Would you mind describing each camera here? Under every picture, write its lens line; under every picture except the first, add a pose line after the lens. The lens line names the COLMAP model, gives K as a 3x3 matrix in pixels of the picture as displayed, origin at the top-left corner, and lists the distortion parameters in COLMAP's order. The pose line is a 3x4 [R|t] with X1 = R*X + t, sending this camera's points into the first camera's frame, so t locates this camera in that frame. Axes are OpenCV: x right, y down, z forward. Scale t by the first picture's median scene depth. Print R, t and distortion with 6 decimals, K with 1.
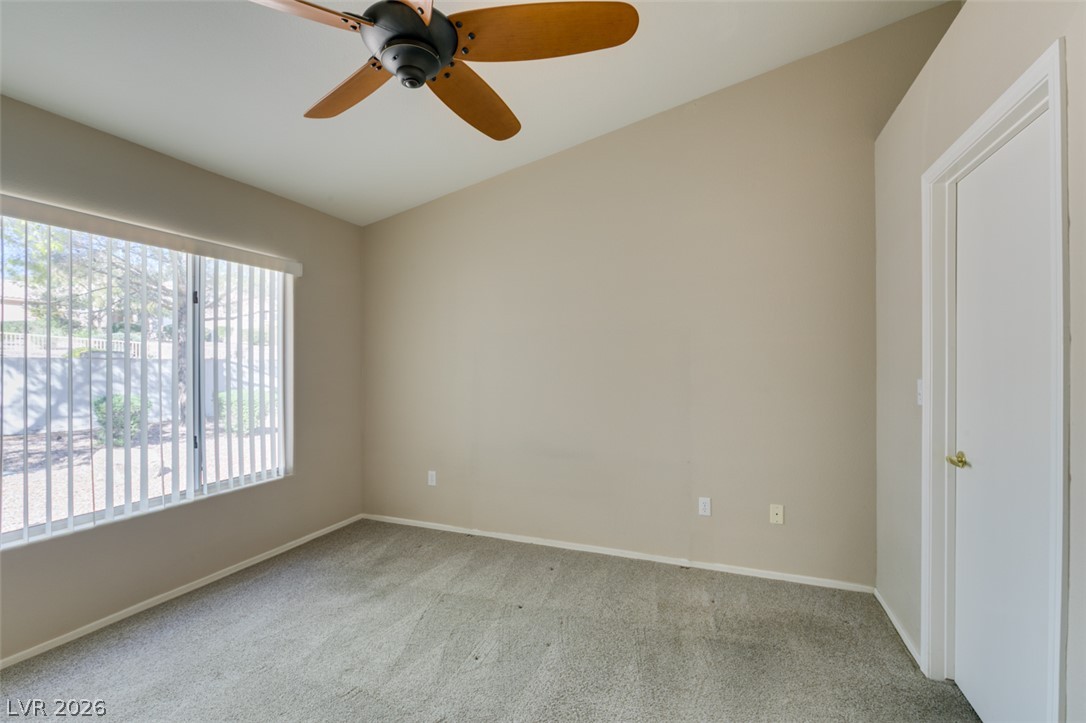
lens RADIAL K [[486.0, 0, 539.1], [0, 486.0, 361.3], [0, 0, 1]] dist [-0.000563, -0.001064]
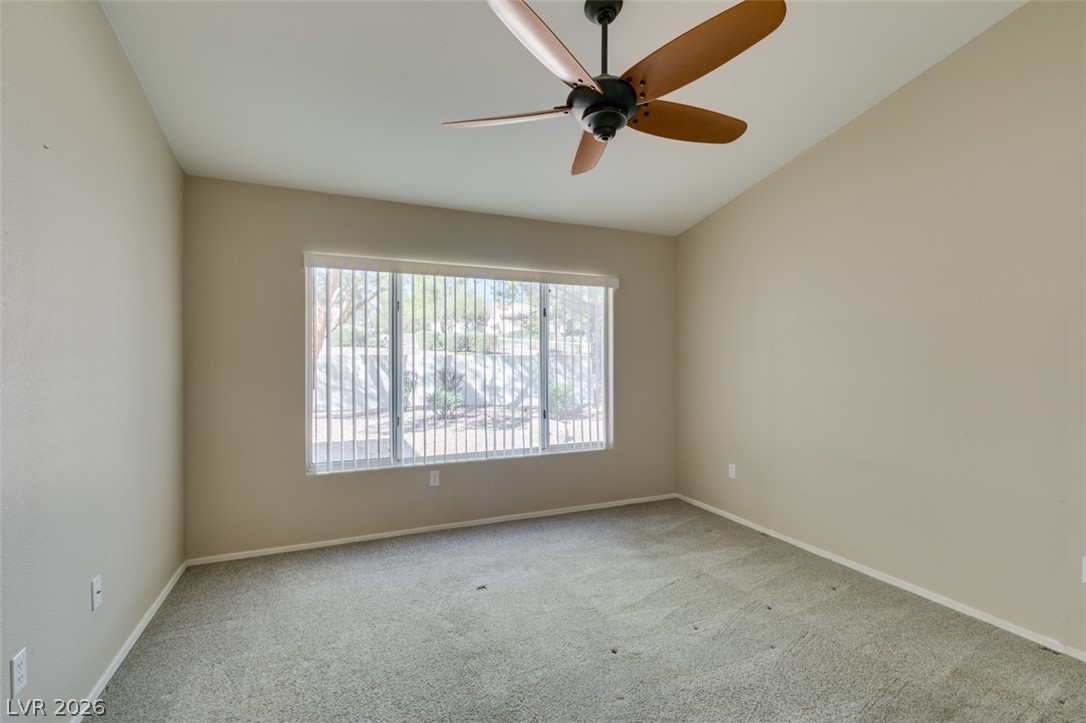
lens RADIAL K [[486.0, 0, 541.1], [0, 486.0, 362.2], [0, 0, 1]] dist [-0.000563, -0.001064]
pose [[0.704462, 0.003670, -0.709733, 0.276390], [0.003345, 0.999958, 0.008492, 0.000833], [0.709734, -0.008356, 0.704420, -0.009126]]
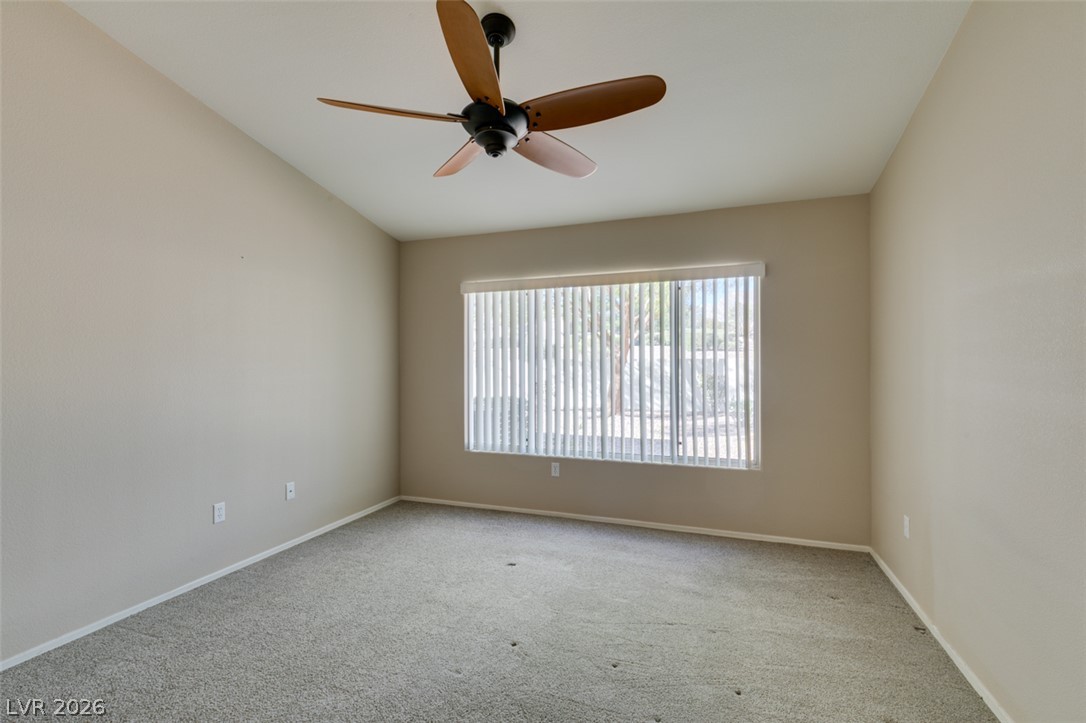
lens RADIAL K [[486.0, 0, 543.9], [0, 486.0, 367.1], [0, 0, 1]] dist [-0.000563, -0.001064]
pose [[0.016986, 0.005619, -0.999840, 0.576468], [0.007916, 0.999952, 0.005754, 0.005200], [0.999824, -0.008013, 0.016941, 0.583668]]
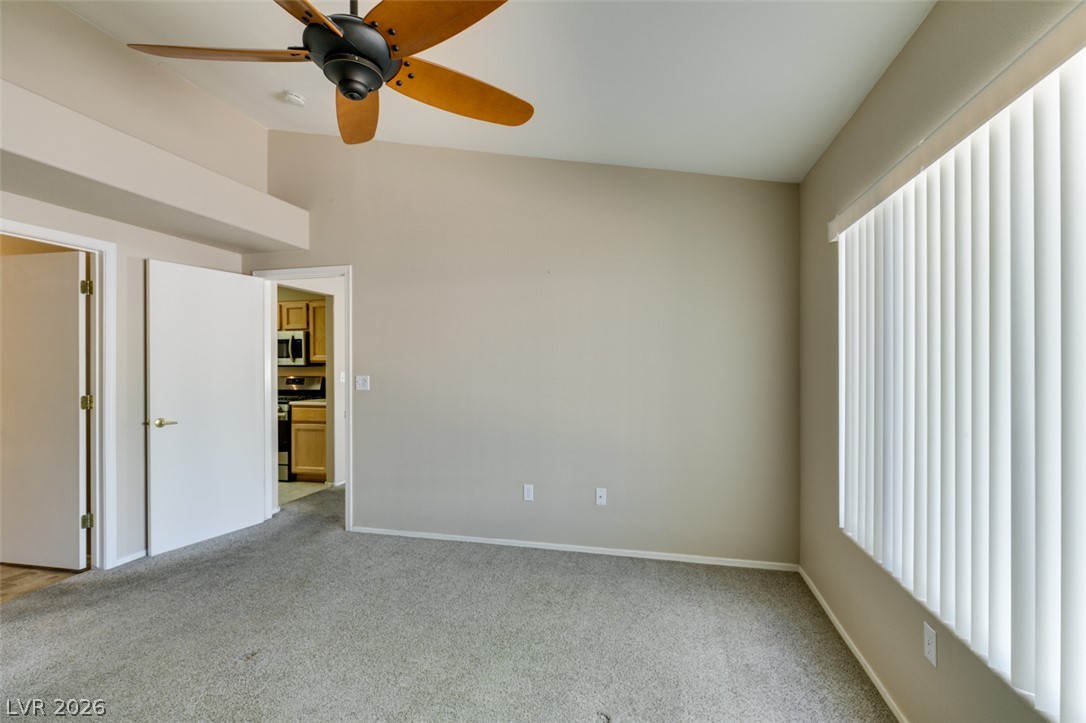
lens RADIAL K [[486.0, 0, 538.9], [0, 486.0, 370.7], [0, 0, 1]] dist [-0.000563, -0.001064]
pose [[-0.993562, 0.002828, -0.113254, -0.281077], [0.003195, 0.999990, -0.003060, 0.010435], [0.113244, -0.003402, -0.993561, 1.086503]]
